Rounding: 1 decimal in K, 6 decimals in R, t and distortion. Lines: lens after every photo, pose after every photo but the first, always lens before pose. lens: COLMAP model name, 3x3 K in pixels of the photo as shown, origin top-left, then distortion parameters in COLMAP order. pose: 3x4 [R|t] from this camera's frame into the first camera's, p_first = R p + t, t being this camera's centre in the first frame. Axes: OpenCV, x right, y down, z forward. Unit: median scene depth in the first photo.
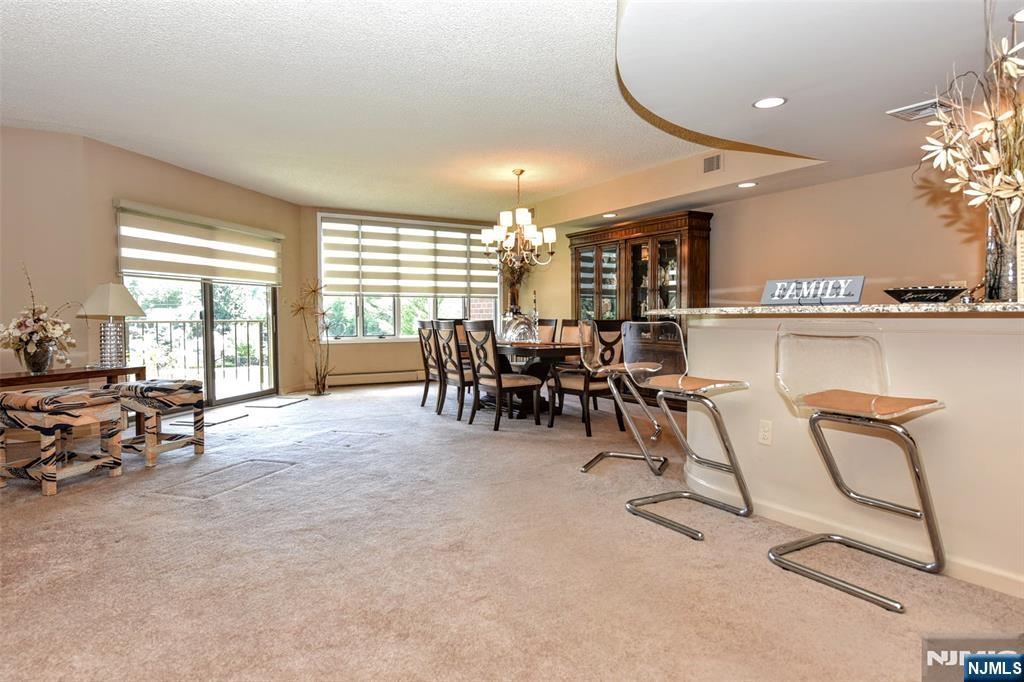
lens RADIAL K [[601.4, 0, 477.0], [0, 601.4, 341.5], [0, 0, 1]] dist [-0.000067, 0.000533]
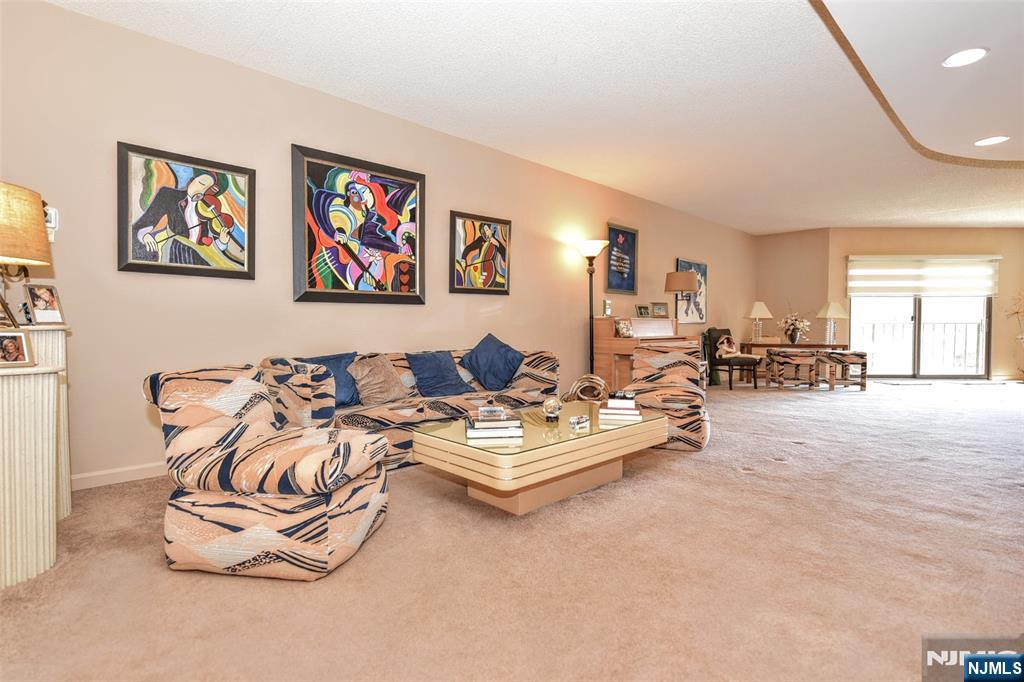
lens RADIAL K [[528.6, 0, 512.0], [0, 528.6, 341.0], [0, 0, 1]] dist [-0.002489, 0.000276]
pose [[0.271563, 0.023433, -0.962135, 0.557060], [-0.044250, 0.998950, 0.011840, 0.041654], [0.961403, 0.039360, 0.272315, -0.340004]]
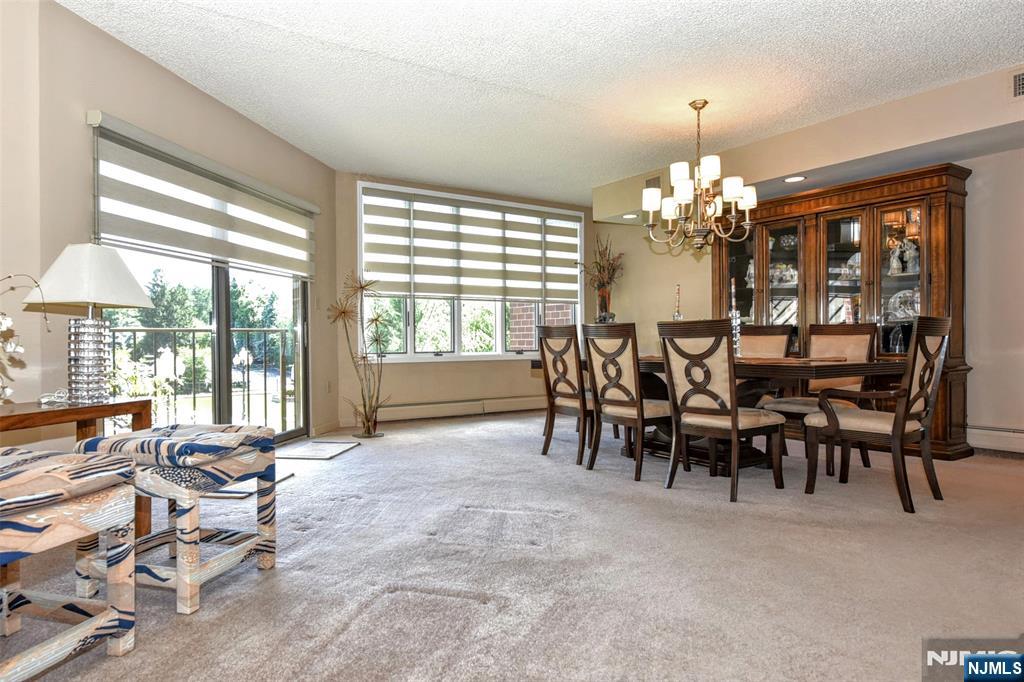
lens RADIAL K [[640.8, 0, 473.5], [0, 640.8, 344.8], [0, 0, 1]] dist [0.000477, 0.001686]
pose [[0.998518, -0.002505, 0.054361, -0.216575], [0.004250, 0.999478, -0.032012, 0.008477], [-0.054253, 0.032195, 0.998008, 0.299954]]
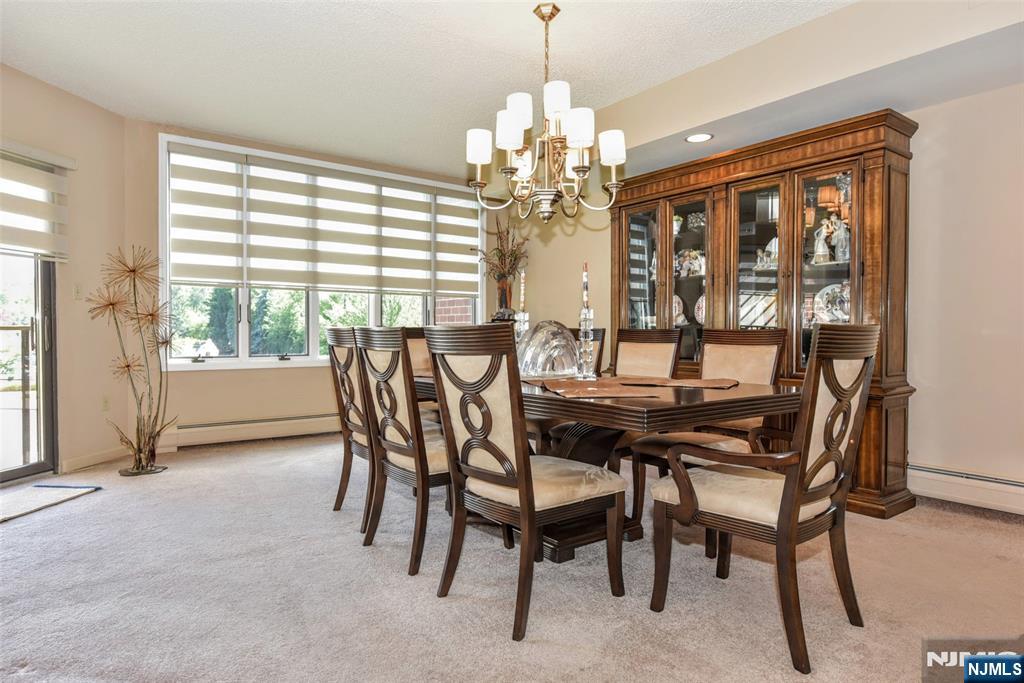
lens RADIAL K [[607.6, 0, 512.0], [0, 607.6, 341.5], [0, 0, 1]] dist [-0.001886, -0.000573]
pose [[0.992525, 0.005905, 0.121896, -0.013501], [-0.002931, 0.999694, -0.024567, -0.013330], [-0.122004, 0.024026, 0.992239, 0.527646]]
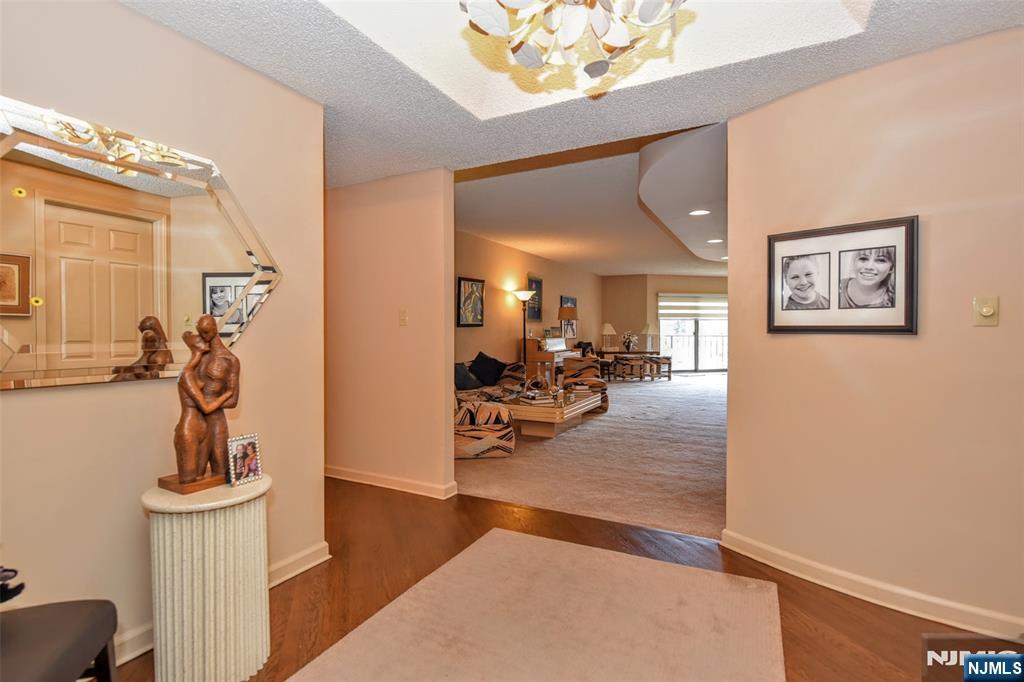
lens RADIAL K [[528.6, 0, 512.0], [0, 528.6, 341.0], [0, 0, 1]] dist [-0.002489, 0.000276]
pose [[0.565694, 0.014053, -0.824495, 0.865425], [-0.034270, 0.999392, -0.006479, 0.022829], [0.823903, 0.031920, 0.565832, -0.781516]]
